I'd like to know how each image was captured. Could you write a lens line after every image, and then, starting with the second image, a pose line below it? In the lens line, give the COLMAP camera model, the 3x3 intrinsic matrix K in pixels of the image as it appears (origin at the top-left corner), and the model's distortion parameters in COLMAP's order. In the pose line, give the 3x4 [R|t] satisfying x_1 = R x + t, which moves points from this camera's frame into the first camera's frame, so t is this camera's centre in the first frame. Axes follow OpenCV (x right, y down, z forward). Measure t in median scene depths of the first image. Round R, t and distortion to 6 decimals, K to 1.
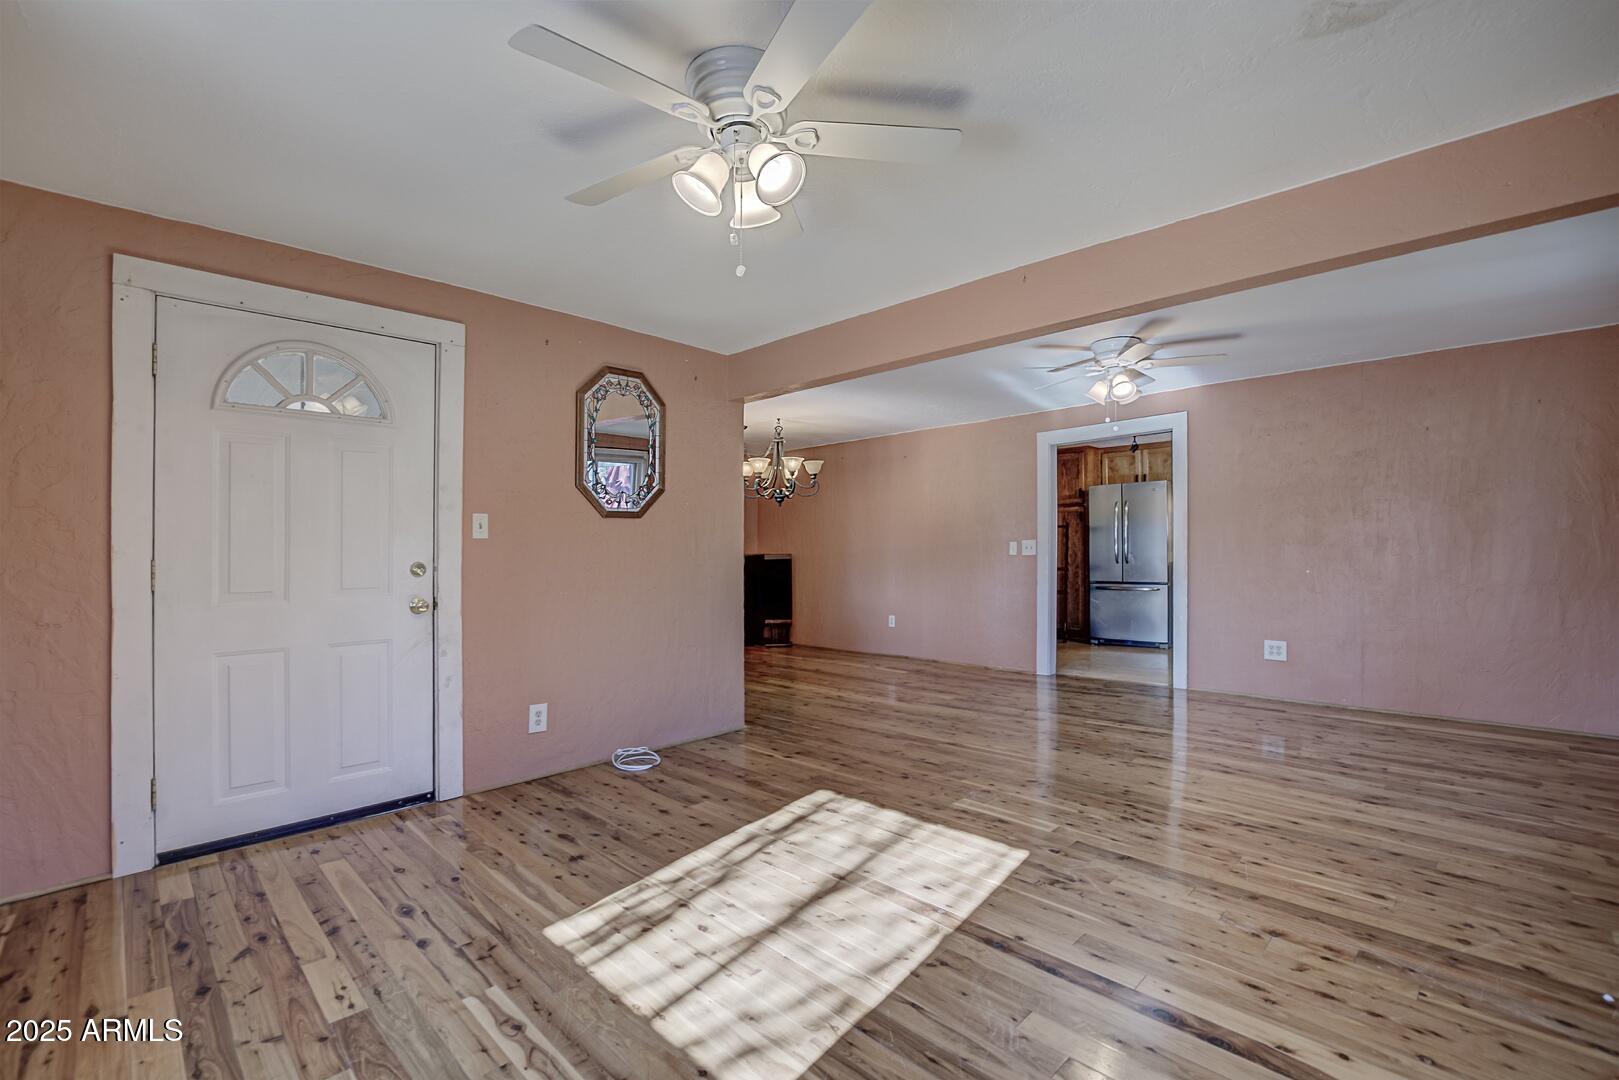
lens RADIAL K [[724.9, 0, 816.1], [0, 724.9, 563.2], [0, 0, 1]] dist [0.000270, 0.000019]
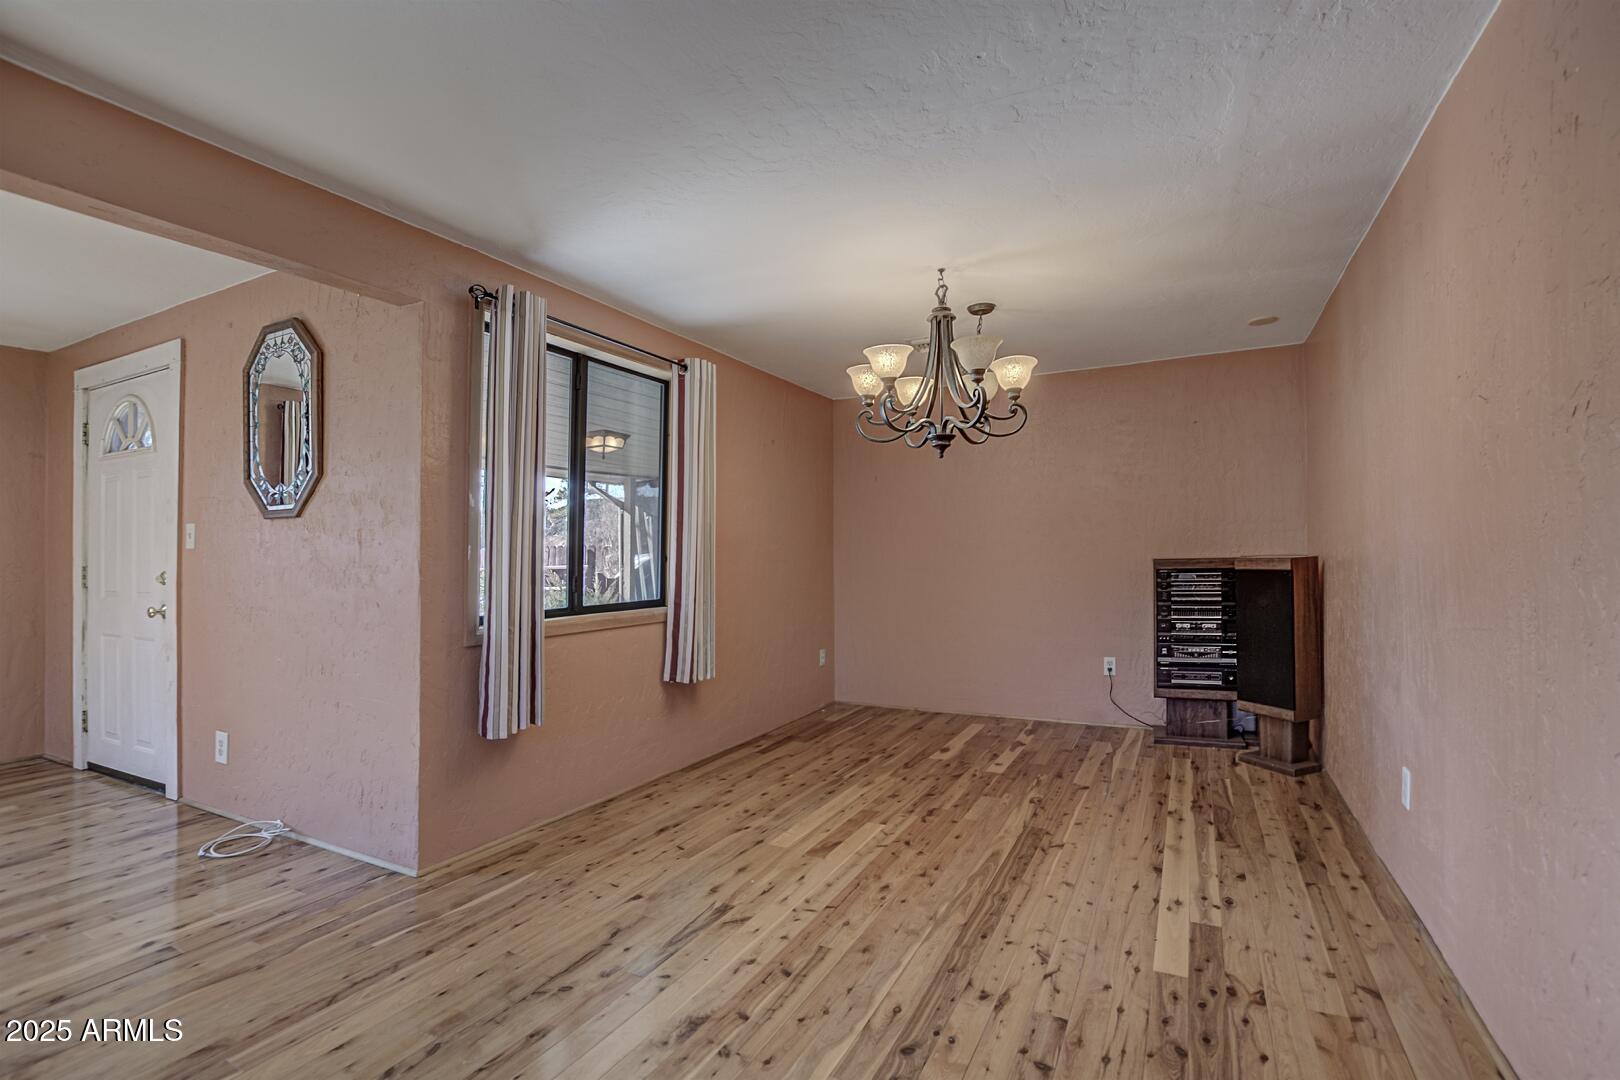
lens RADIAL K [[734.5, 0, 787.6], [0, 734.5, 535.9], [0, 0, 1]] dist [-0.033151, 0.000343]
pose [[0.288557, -0.010937, -0.957400, 0.880950], [-0.003469, 0.999916, -0.012468, -0.052532], [0.957456, 0.006919, 0.288495, 1.865180]]
